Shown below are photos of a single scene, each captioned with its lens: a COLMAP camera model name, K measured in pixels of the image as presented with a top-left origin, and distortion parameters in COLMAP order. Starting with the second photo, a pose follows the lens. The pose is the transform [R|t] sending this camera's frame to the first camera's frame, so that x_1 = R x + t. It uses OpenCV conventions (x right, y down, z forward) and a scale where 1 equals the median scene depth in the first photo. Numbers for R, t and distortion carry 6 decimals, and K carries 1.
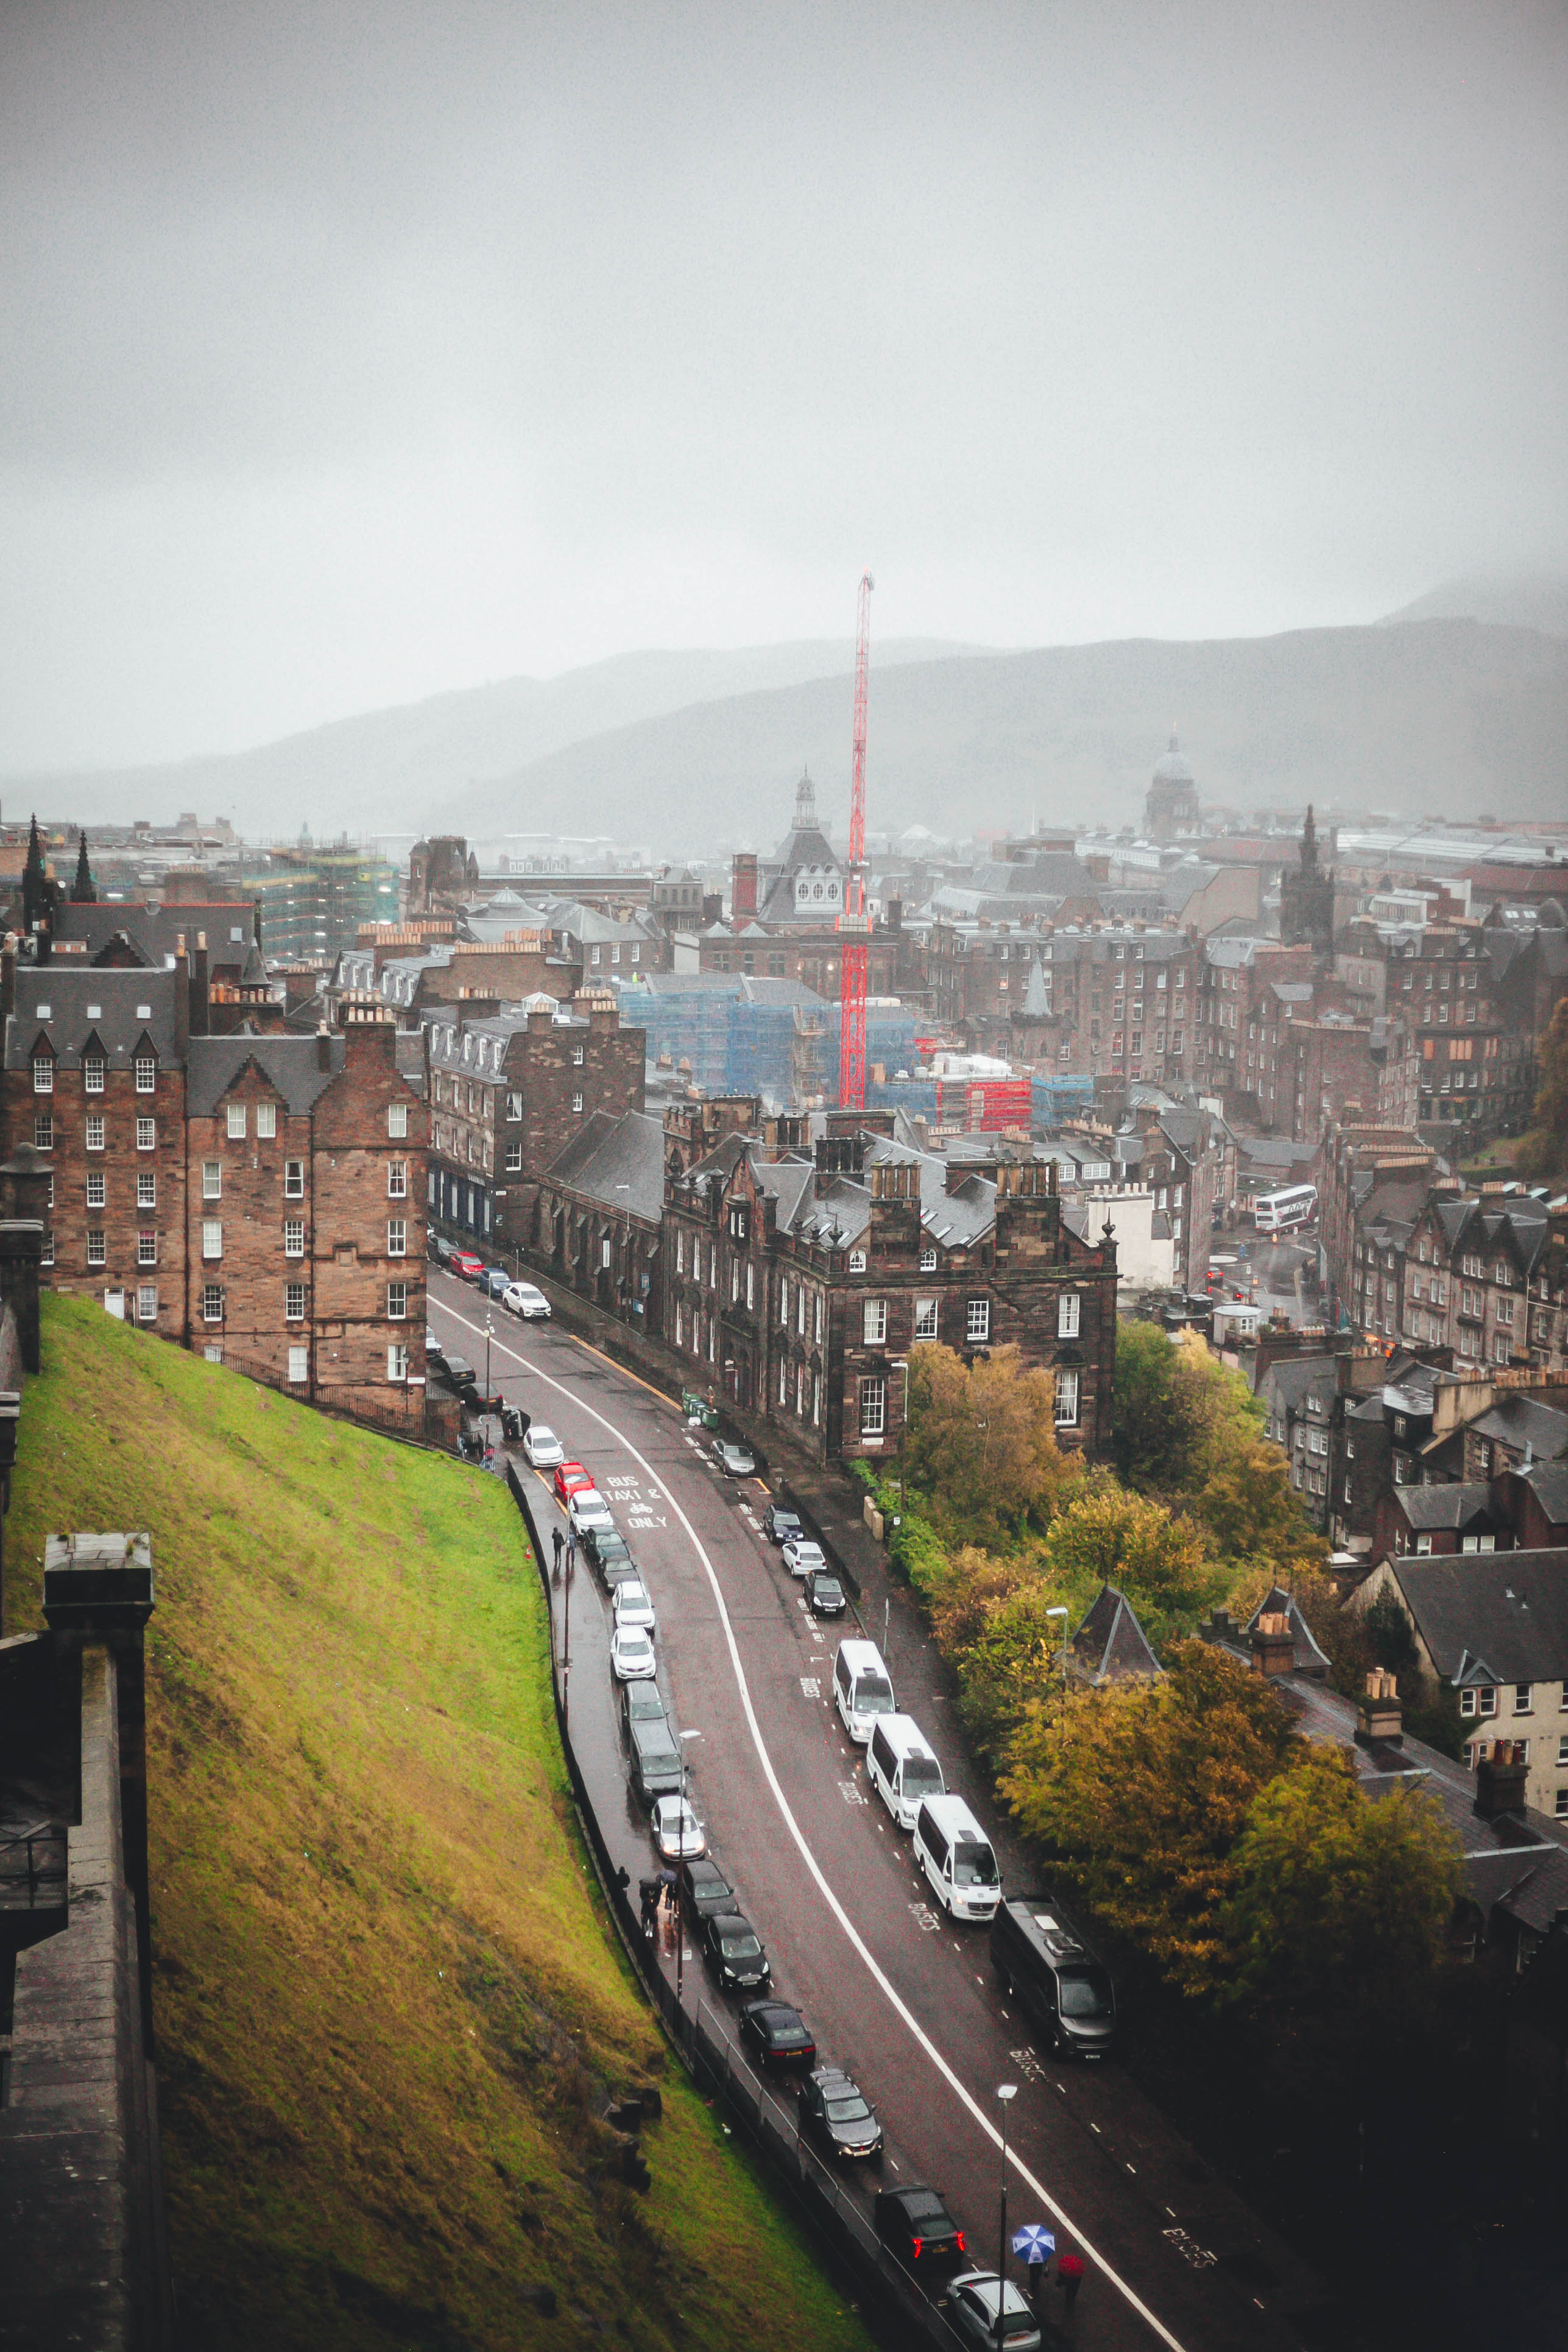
lens RADIAL K [[3377.7, 0, 776.8], [0, 3377.7, 1136.7], [0, 0, 1]] dist [-0.109334, -0.000161]
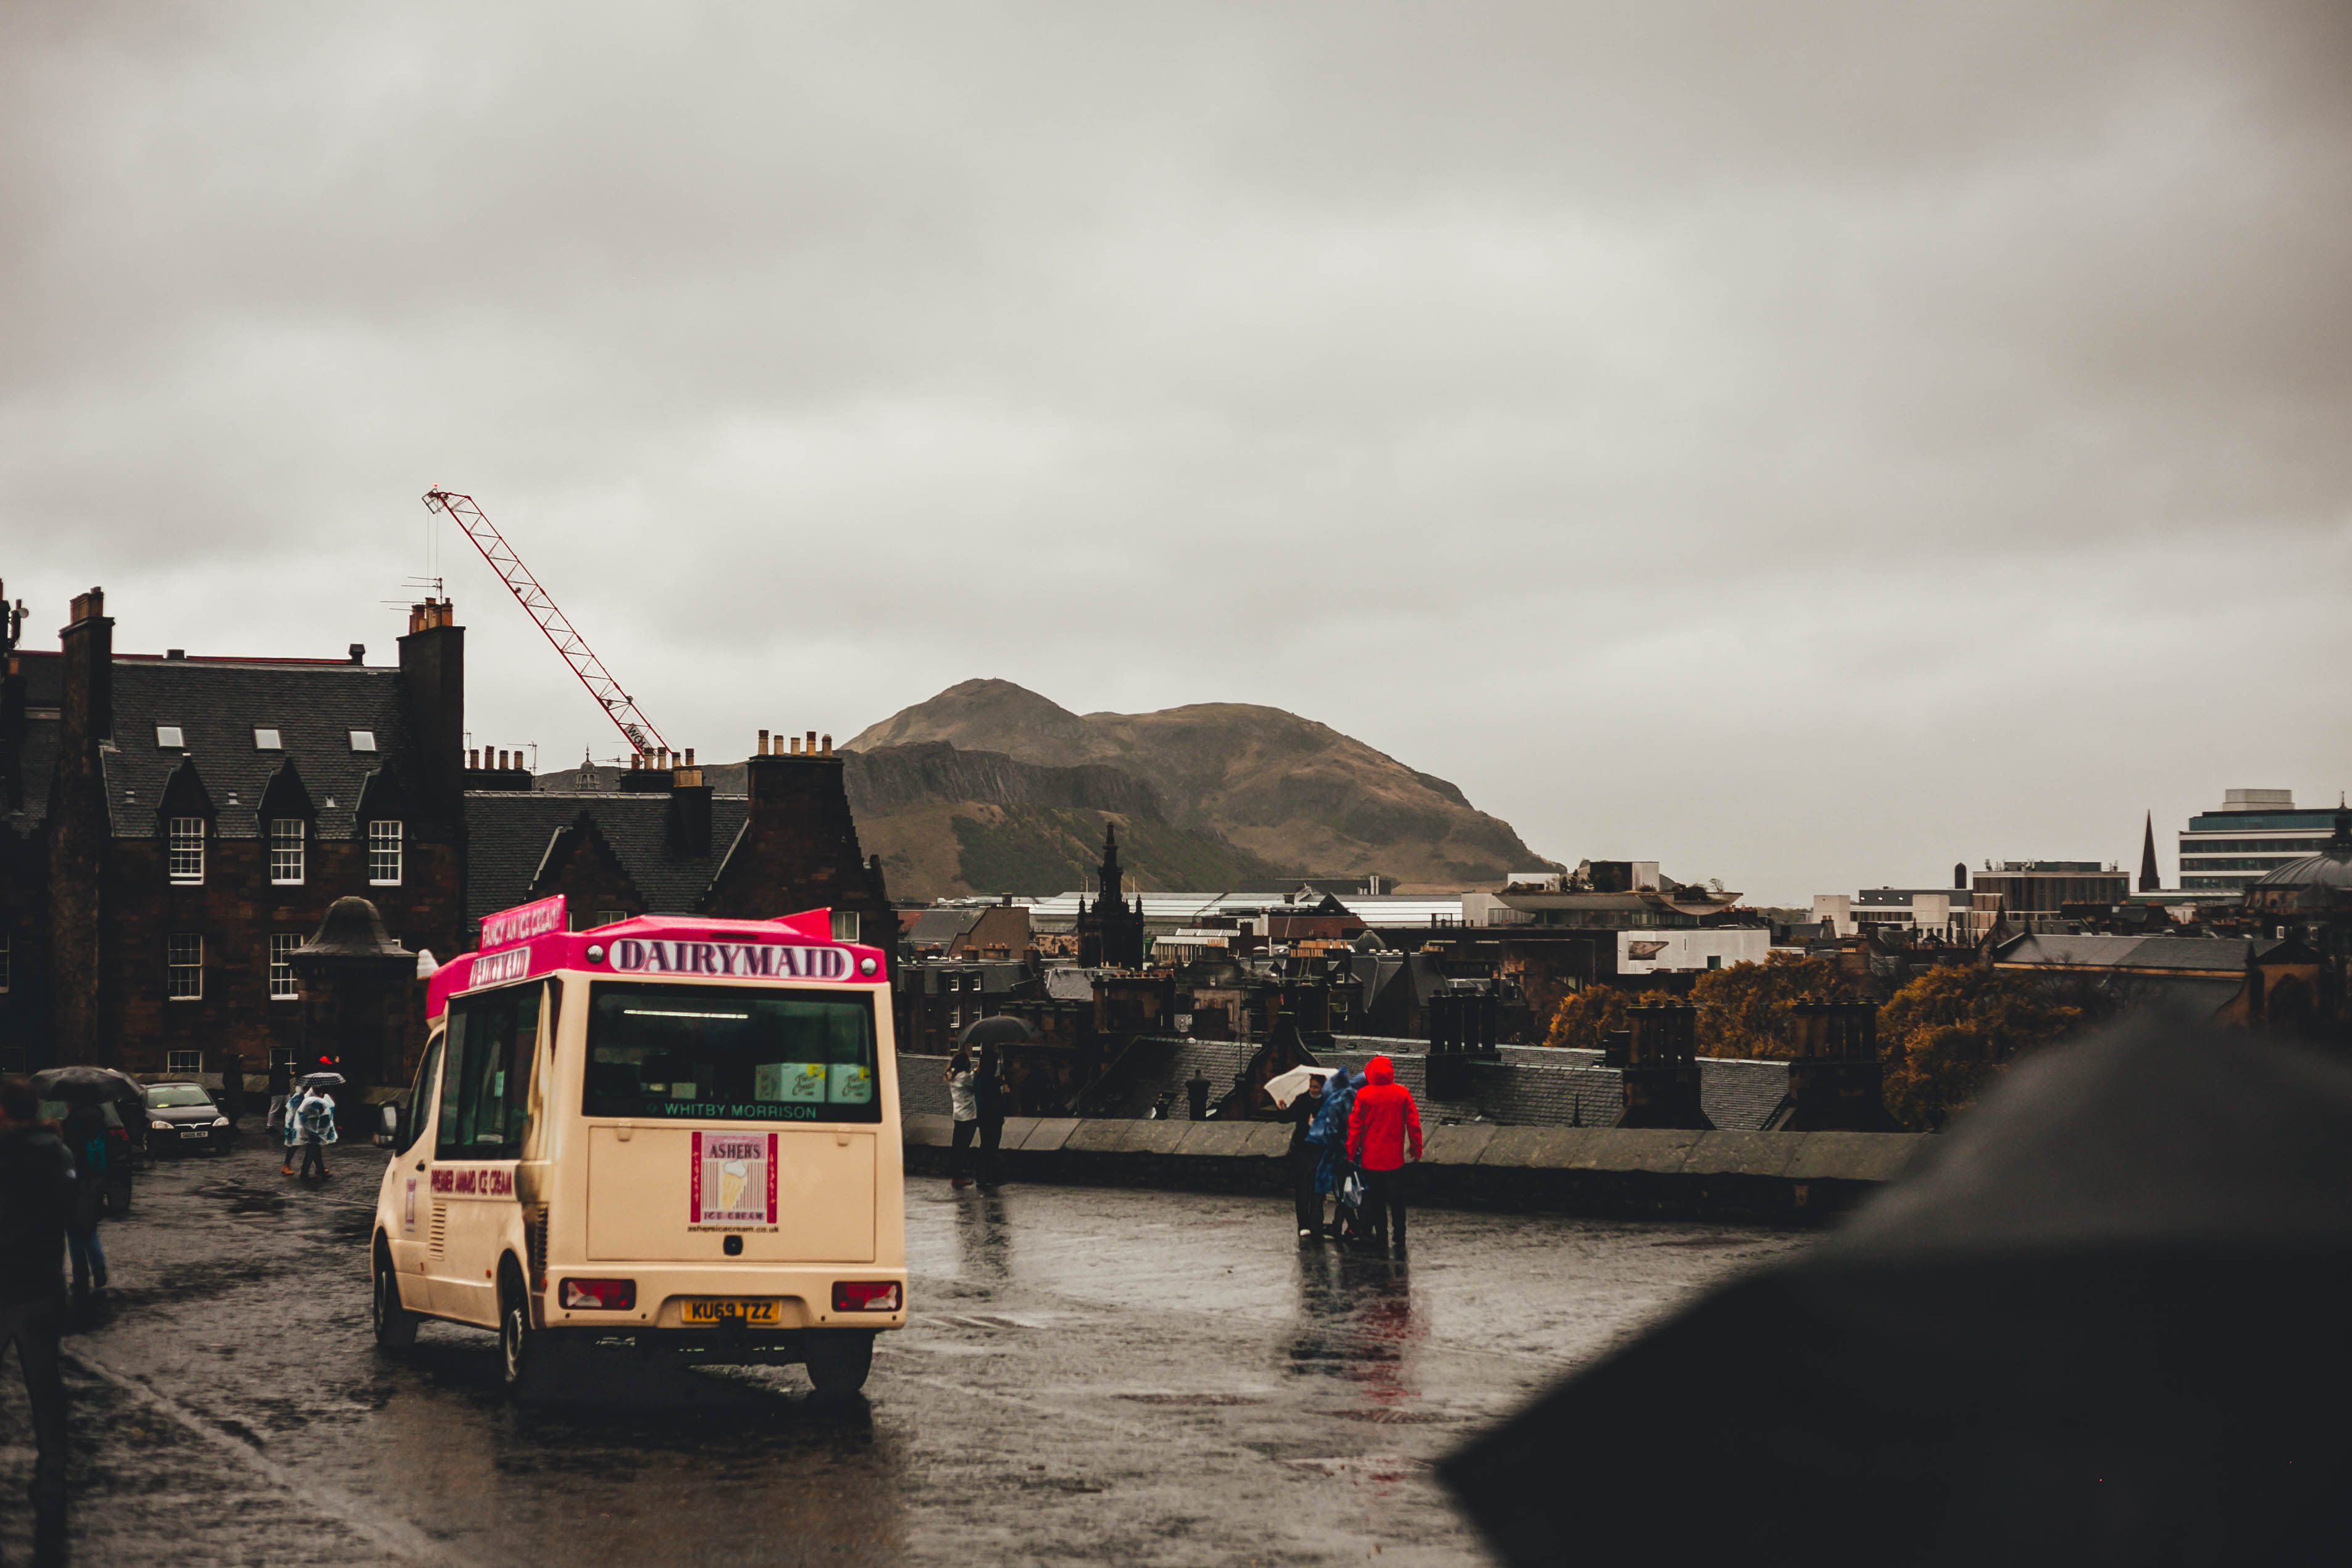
lens RADIAL K [[3377.7, 0, 1167.9], [0, 3377.7, 742.0], [0, 0, 1]] dist [-0.109334, -0.000161]
pose [[0.951560, -0.001373, 0.307461, -0.230616], [0.054076, 0.985149, -0.162961, 0.054702], [-0.302672, 0.171693, 0.937503, 0.479475]]
